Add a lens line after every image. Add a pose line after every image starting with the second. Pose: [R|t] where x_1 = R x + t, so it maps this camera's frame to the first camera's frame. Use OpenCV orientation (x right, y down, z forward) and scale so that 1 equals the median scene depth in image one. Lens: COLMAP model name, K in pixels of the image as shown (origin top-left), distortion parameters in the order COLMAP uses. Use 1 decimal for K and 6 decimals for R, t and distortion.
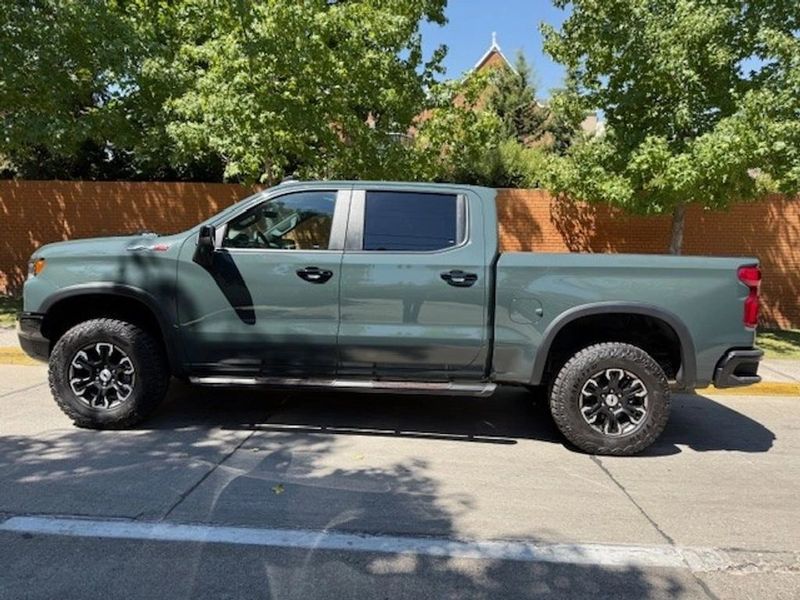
lens RADIAL K [[579.3, 0, 398.1], [0, 579.3, 296.5], [0, 0, 1]] dist [0.033076, -0.044736]
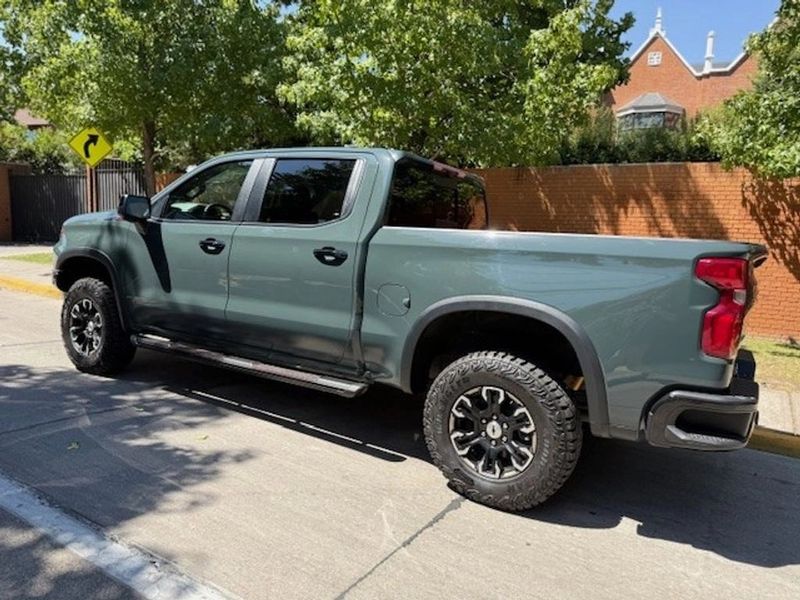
lens RADIAL K [[579.3, 0, 402.1], [0, 579.3, 291.7], [0, 0, 1]] dist [0.033076, -0.044736]
pose [[0.862116, 0.071164, -0.501689, 0.631501], [-0.071259, 0.997277, 0.019009, -0.001919], [0.501676, 0.019362, 0.864839, 0.309477]]
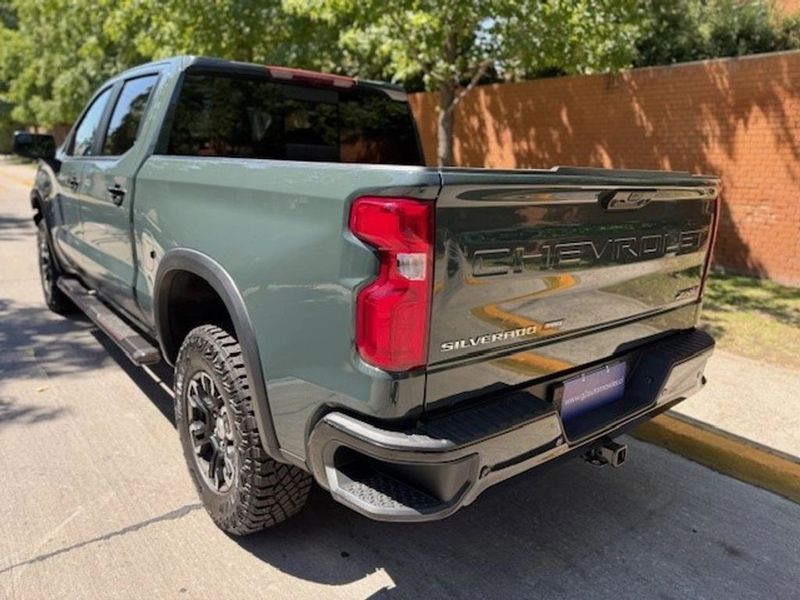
lens RADIAL K [[579.3, 0, 400.0], [0, 579.3, 283.5], [0, 0, 1]] dist [0.033076, -0.044736]
pose [[0.641580, 0.150939, -0.752059, 0.888897], [-0.063091, 0.987510, 0.144371, -0.049629], [0.764457, -0.045177, 0.643089, 0.792500]]
